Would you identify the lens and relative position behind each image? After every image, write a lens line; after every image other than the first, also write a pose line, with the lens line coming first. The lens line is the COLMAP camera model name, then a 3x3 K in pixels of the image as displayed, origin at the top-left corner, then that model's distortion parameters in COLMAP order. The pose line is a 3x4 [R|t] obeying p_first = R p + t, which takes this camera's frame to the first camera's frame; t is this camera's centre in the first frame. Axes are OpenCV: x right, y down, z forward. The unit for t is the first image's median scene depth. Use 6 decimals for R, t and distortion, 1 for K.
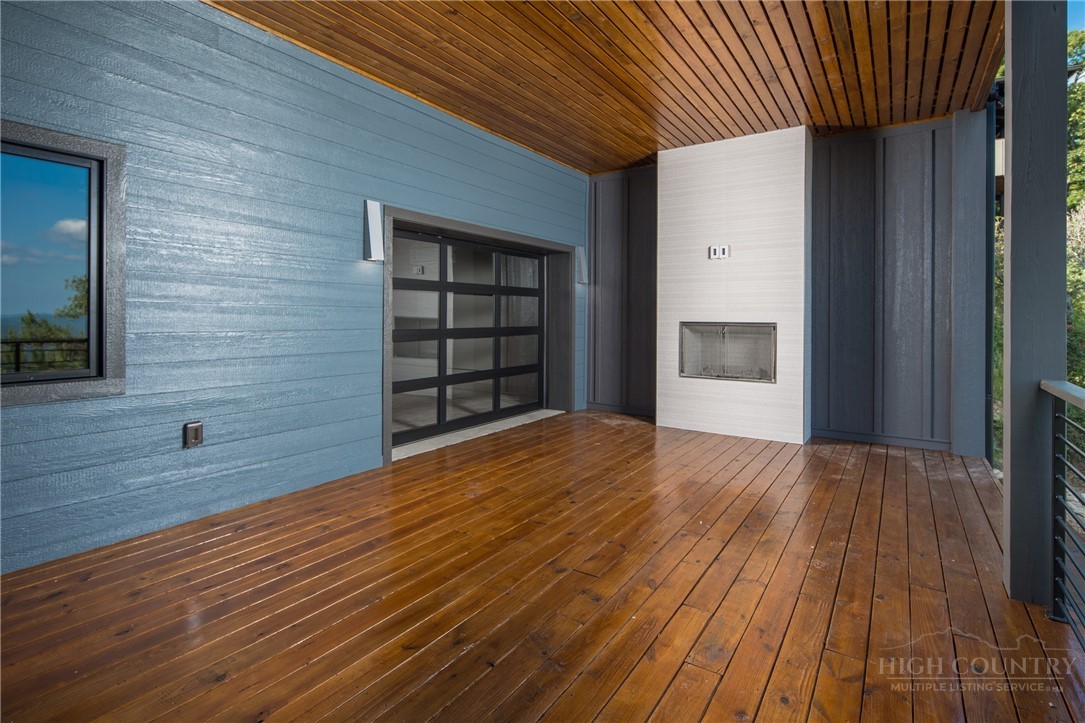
lens RADIAL K [[537.8, 0, 538.1], [0, 537.8, 314.9], [0, 0, 1]] dist [0.000984, -0.001336]
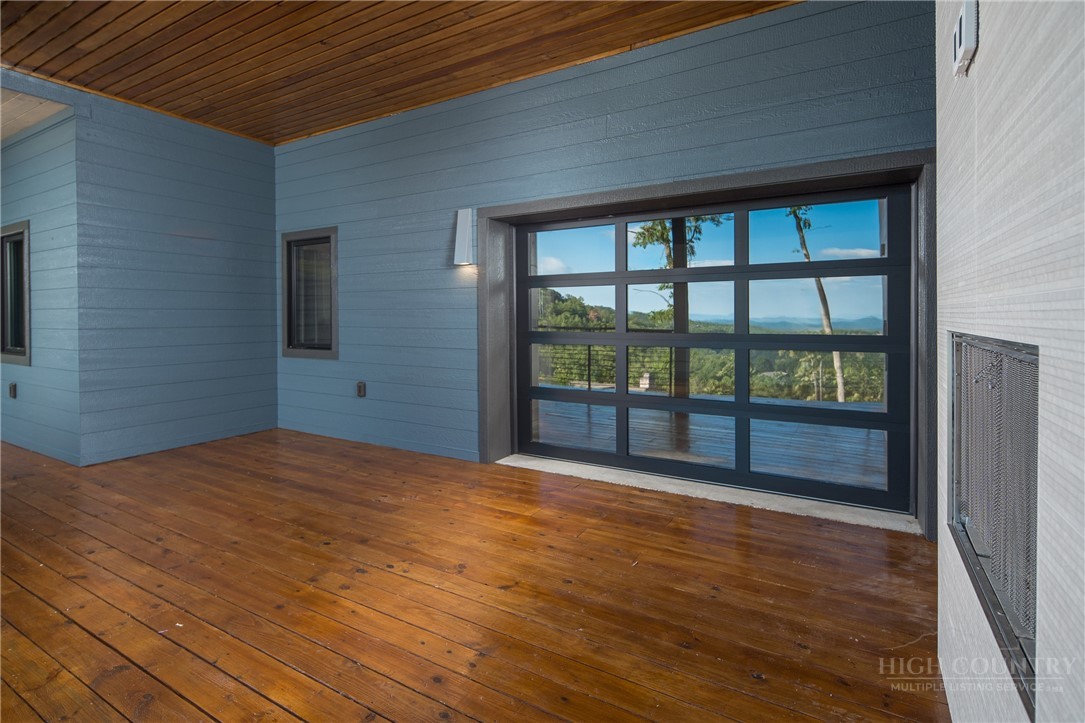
lens RADIAL K [[537.8, 0, 538.1], [0, 537.8, 314.9], [0, 0, 1]] dist [0.000984, -0.001336]
pose [[0.054878, -0.007018, -0.998468, 0.663946], [0.004619, 0.999966, -0.006775, 0.005757], [0.998482, -0.004240, 0.054908, 0.941096]]
